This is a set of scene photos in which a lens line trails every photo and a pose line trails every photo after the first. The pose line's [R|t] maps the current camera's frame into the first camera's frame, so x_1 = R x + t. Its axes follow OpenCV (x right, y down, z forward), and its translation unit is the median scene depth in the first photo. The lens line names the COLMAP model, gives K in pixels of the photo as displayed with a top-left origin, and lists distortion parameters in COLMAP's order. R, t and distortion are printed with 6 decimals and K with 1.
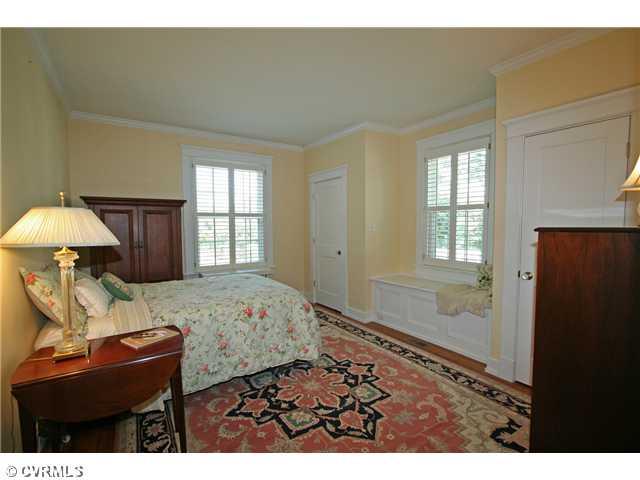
lens RADIAL K [[300.3, 0, 320.0], [0, 300.3, 241.2], [0, 0, 1]] dist [-0.017245, 0.000458]
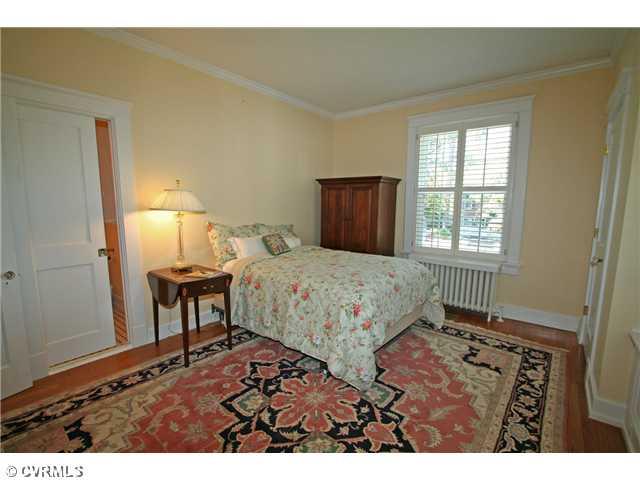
lens RADIAL K [[300.3, 0, 318.5], [0, 300.3, 240.7], [0, 0, 1]] dist [-0.017245, 0.000458]
pose [[0.291810, 0.133395, -0.947129, 0.706969], [-0.061514, 0.990794, 0.120593, -0.045889], [0.954496, 0.023072, 0.297329, 0.762131]]
